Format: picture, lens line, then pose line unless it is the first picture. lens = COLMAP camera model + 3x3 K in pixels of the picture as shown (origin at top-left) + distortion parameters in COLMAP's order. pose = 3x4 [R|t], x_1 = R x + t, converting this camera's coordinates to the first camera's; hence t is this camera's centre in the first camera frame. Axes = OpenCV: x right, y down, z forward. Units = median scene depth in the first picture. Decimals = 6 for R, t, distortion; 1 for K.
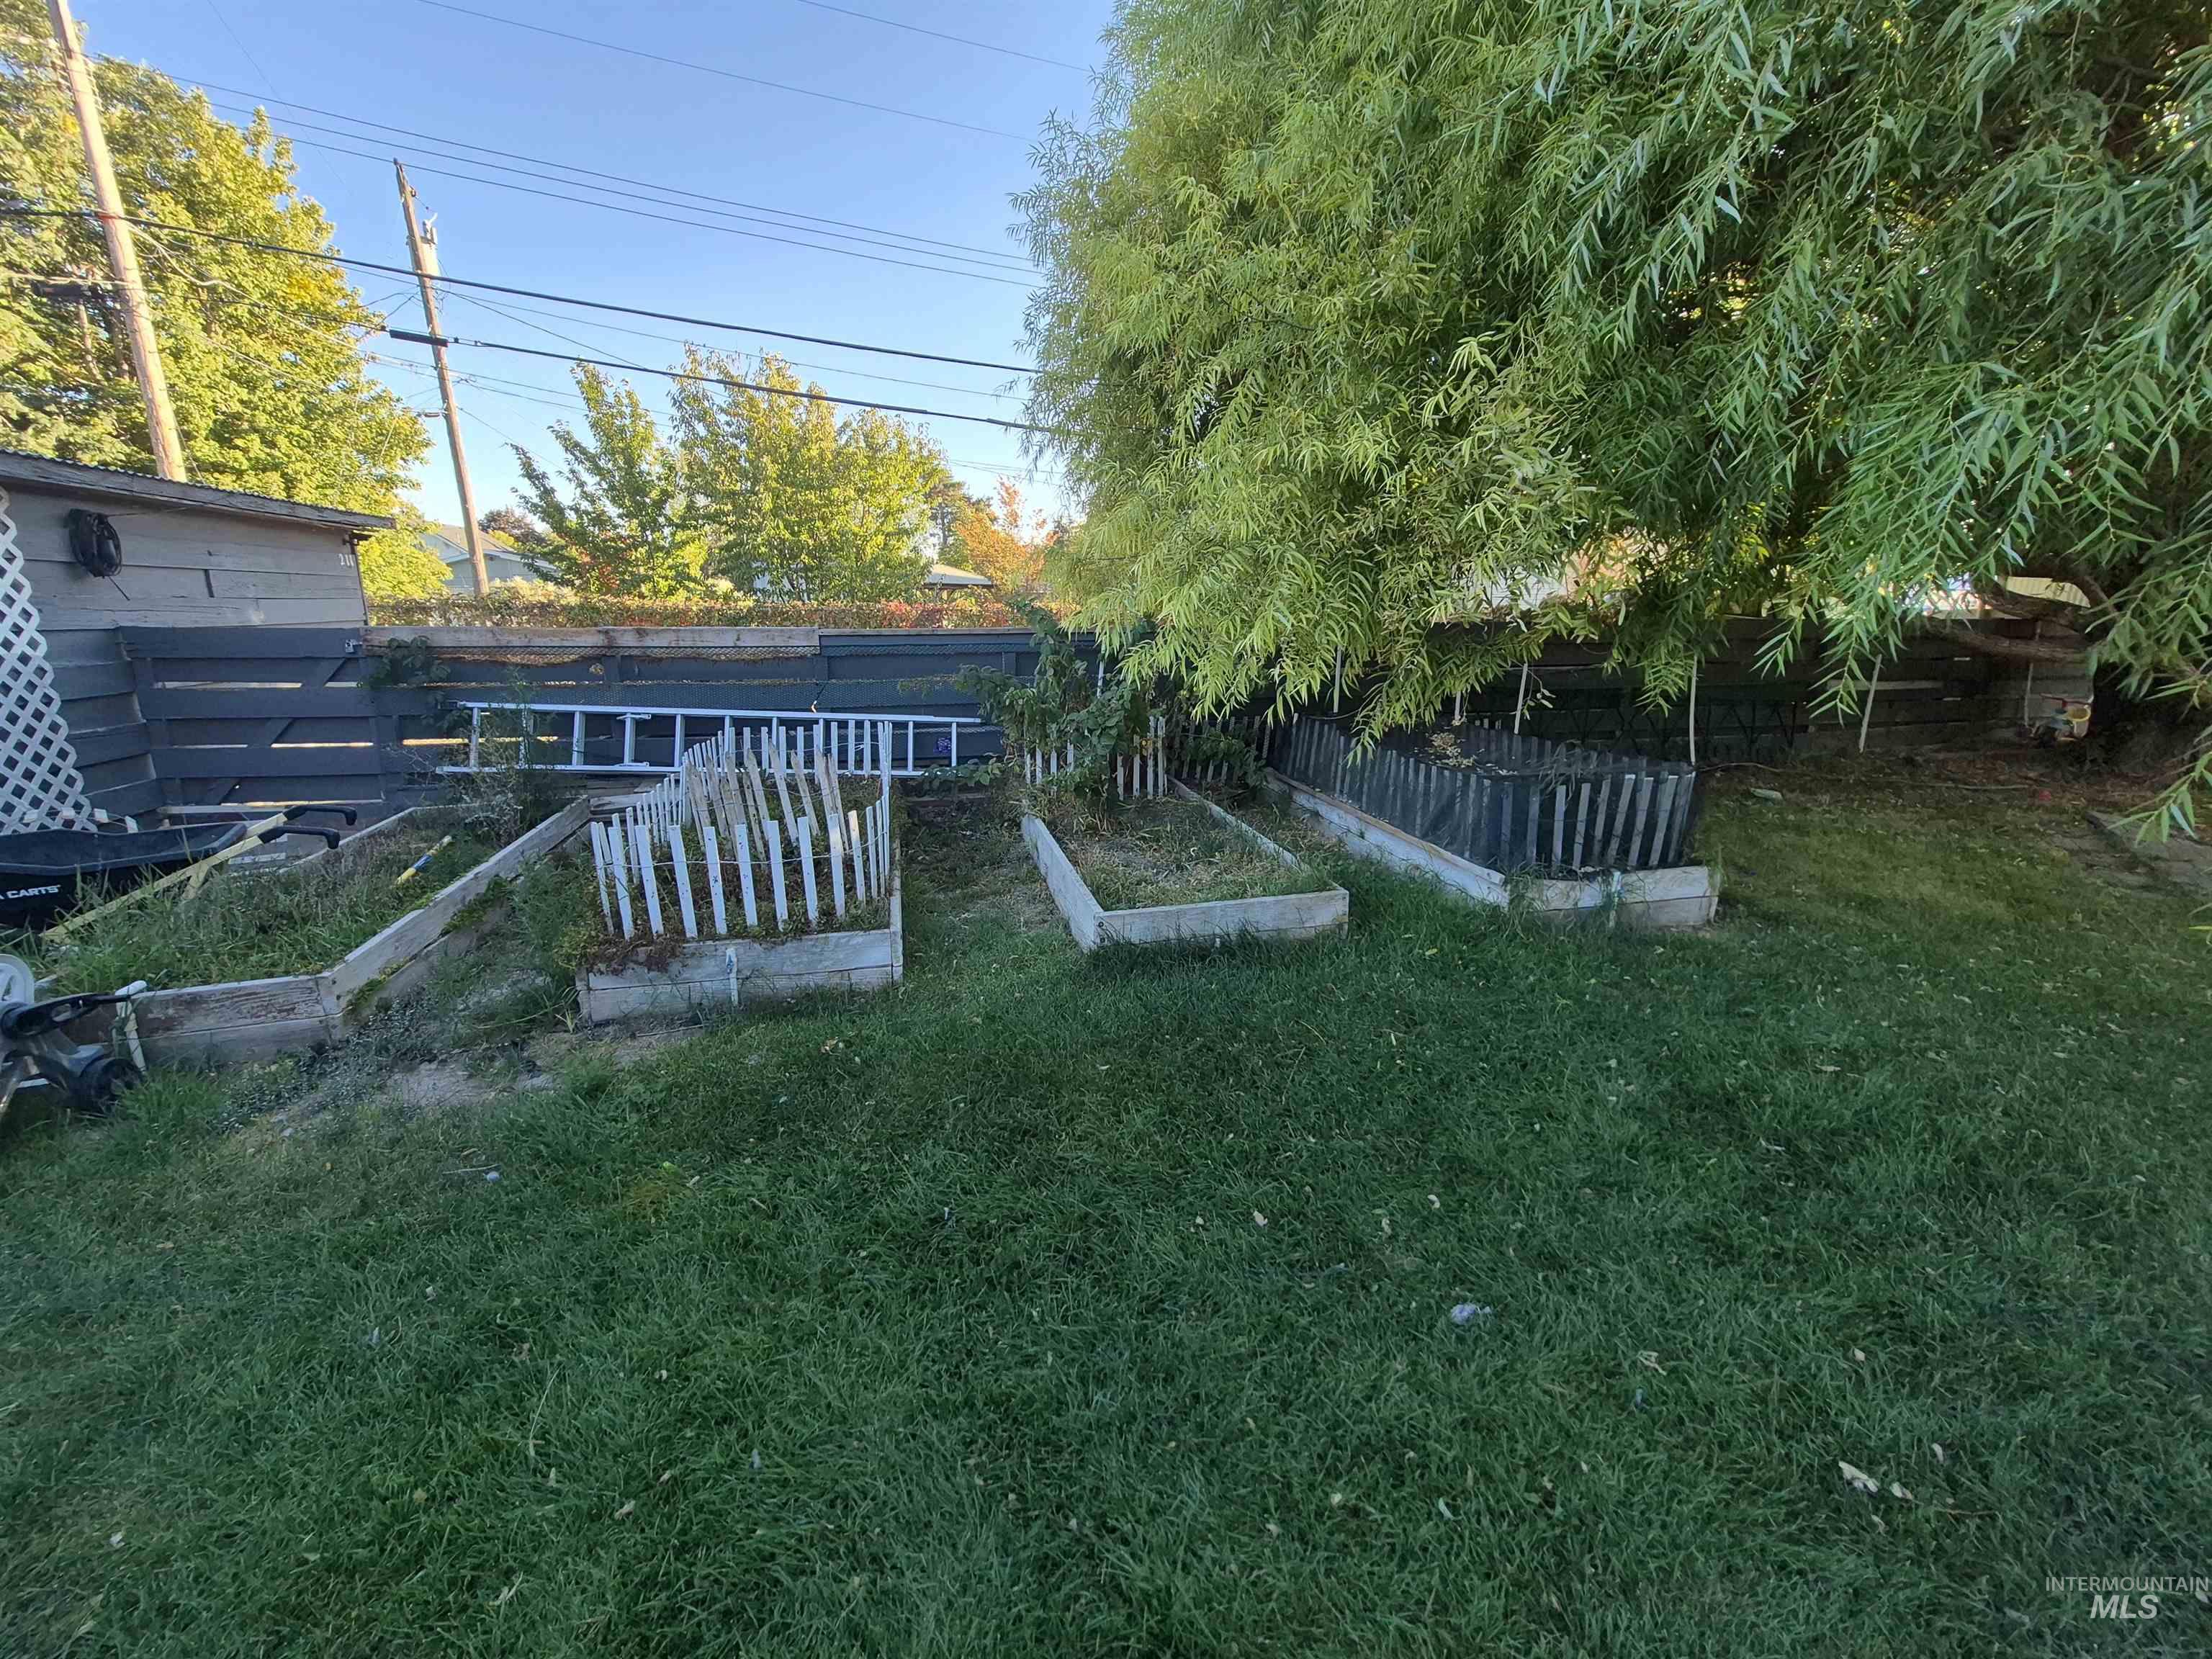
lens RADIAL K [[869.4, 0, 1118.7], [0, 869.4, 827.6], [0, 0, 1]] dist [0.000208, -0.000330]
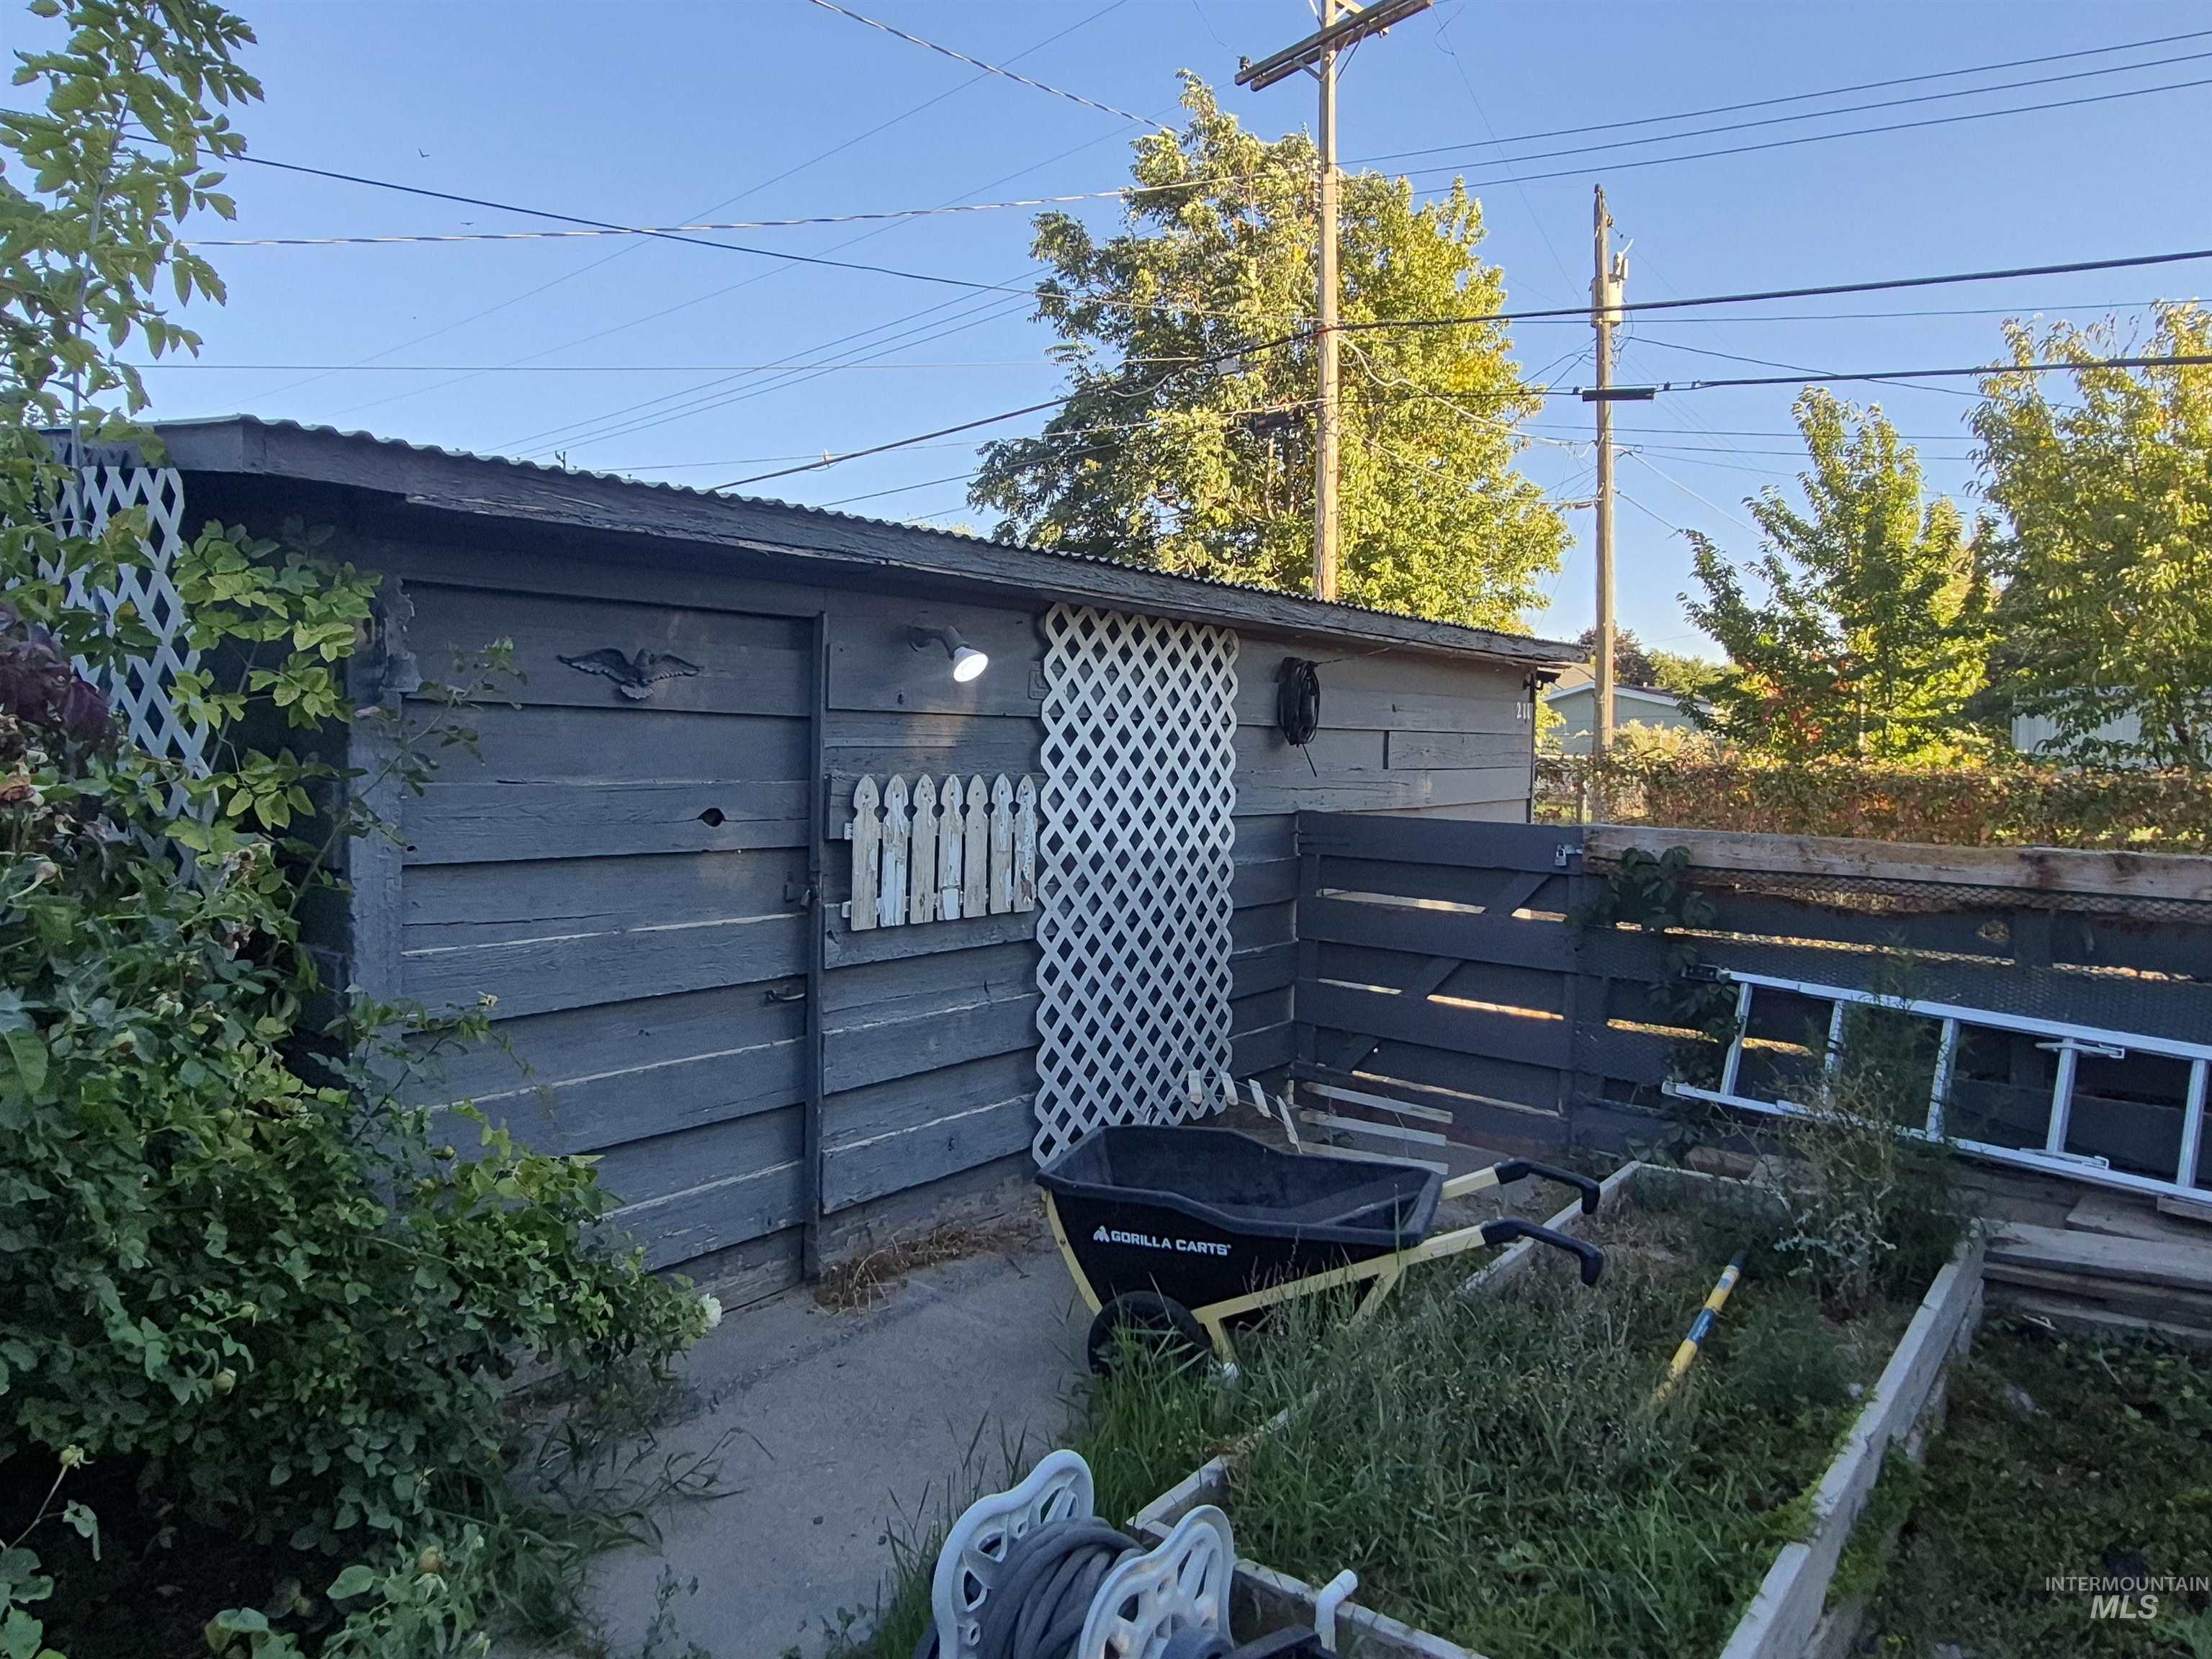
lens RADIAL K [[931.6, 0, 1106.0], [0, 931.6, 829.5], [0, 0, 1]] dist [0.000838, -0.000111]
pose [[0.658685, 0.093868, -0.746541, -0.461167], [-0.190811, 0.980592, -0.045058, -0.102891], [0.727822, 0.172127, 0.663812, 0.251101]]
